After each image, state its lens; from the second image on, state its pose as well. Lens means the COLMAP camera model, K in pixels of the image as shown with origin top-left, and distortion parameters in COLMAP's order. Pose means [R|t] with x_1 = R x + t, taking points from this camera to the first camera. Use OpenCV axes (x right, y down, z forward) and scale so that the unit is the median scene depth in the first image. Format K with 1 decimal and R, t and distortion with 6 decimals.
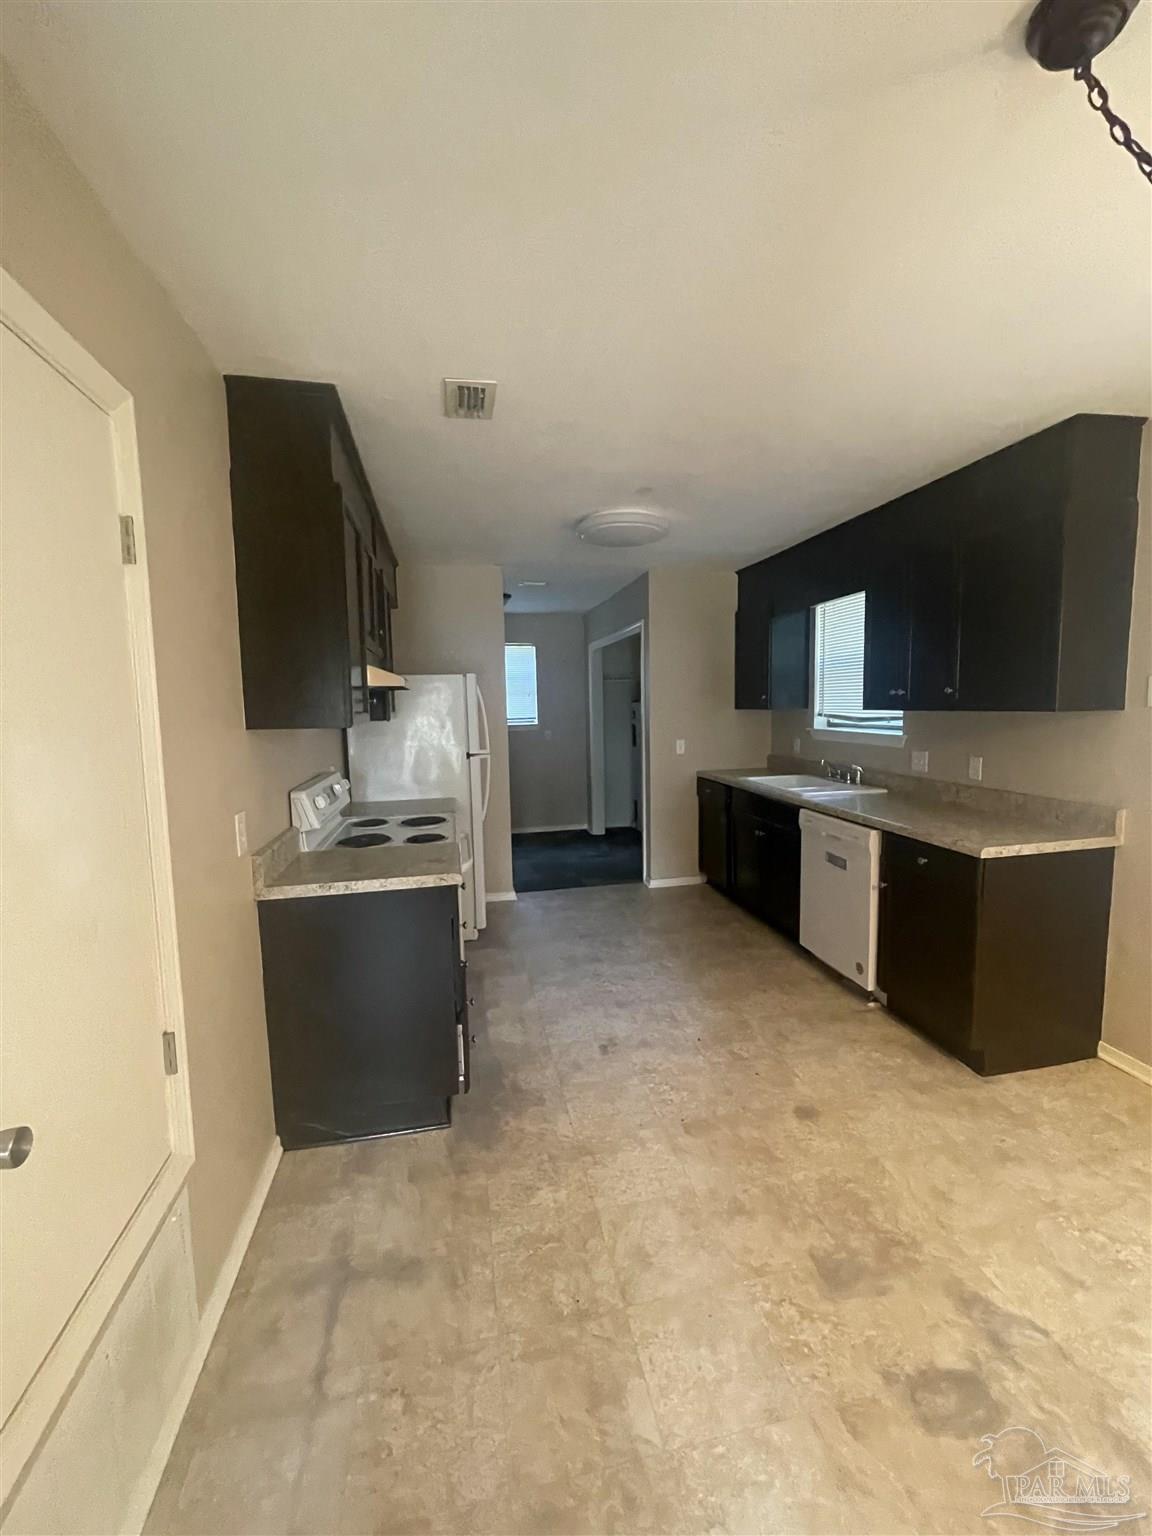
lens RADIAL K [[642.3, 0, 576.0], [0, 642.3, 768.0], [0, 0, 1]] dist [0.000204, 0.000124]
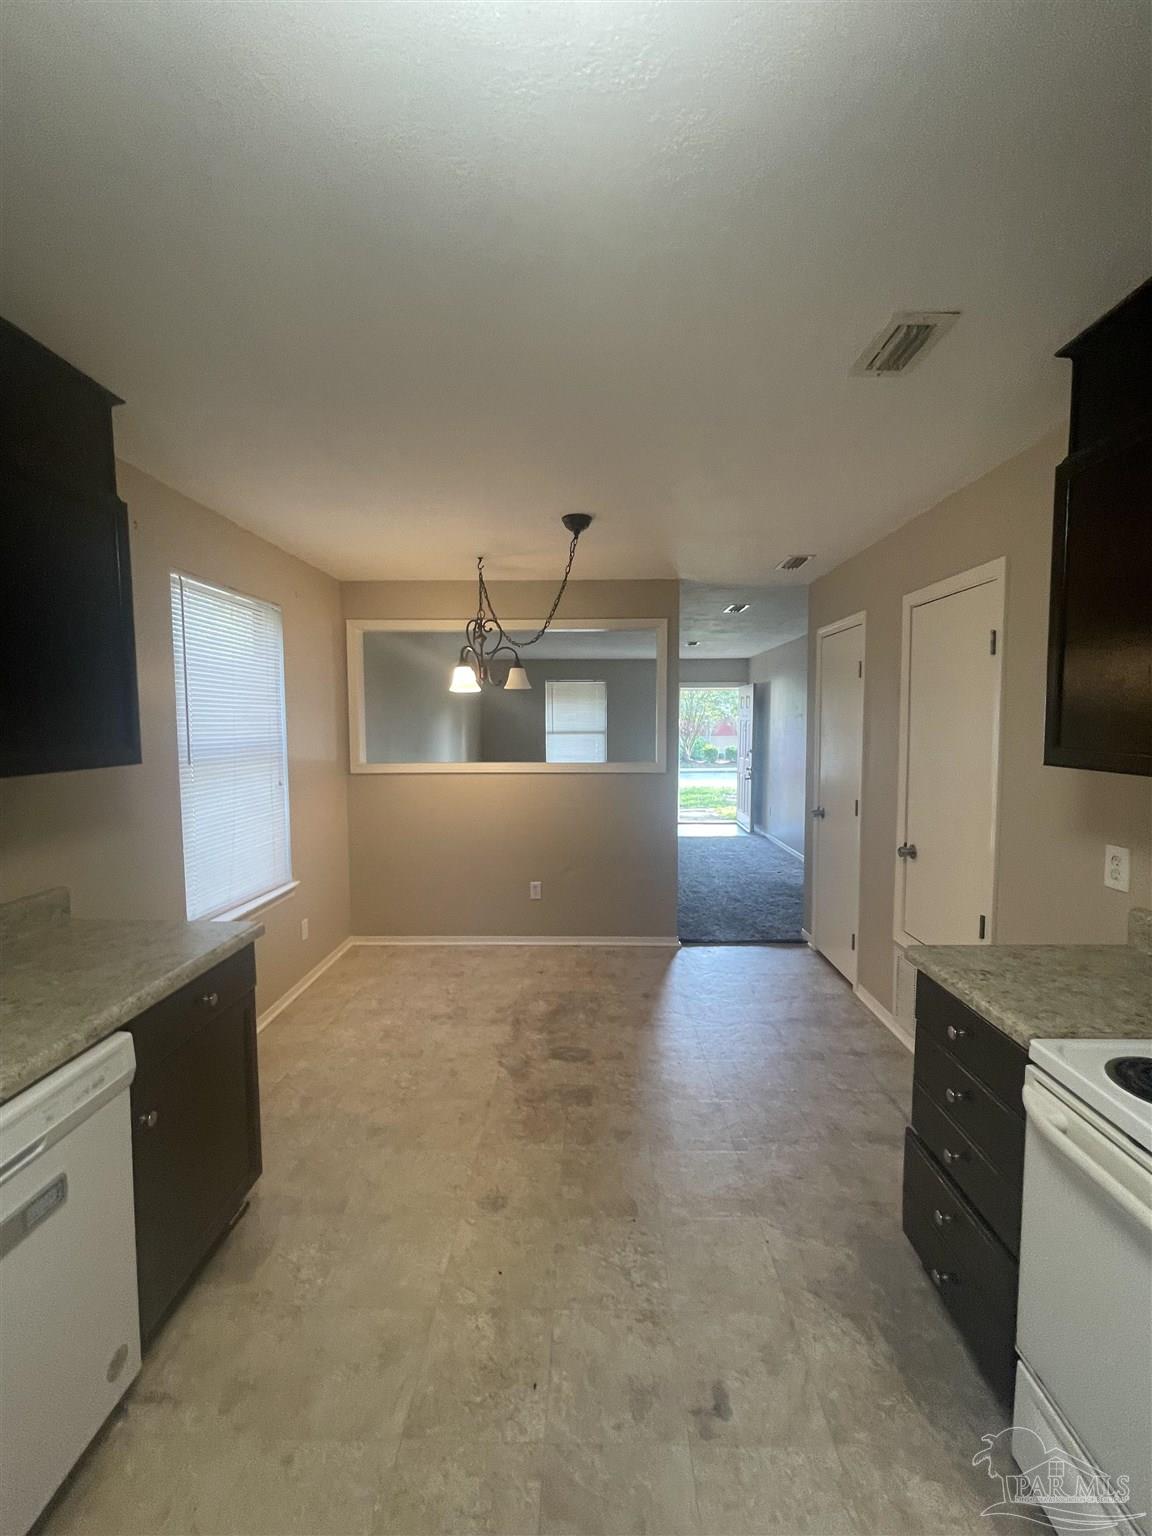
lens RADIAL K [[642.3, 0, 576.0], [0, 642.3, 768.0], [0, 0, 1]] dist [0.000204, 0.000124]
pose [[-0.976572, 0.006055, 0.215106, 0.043767], [0.042749, 0.985140, 0.166348, -0.175760], [-0.210902, 0.171646, -0.962319, 1.505275]]
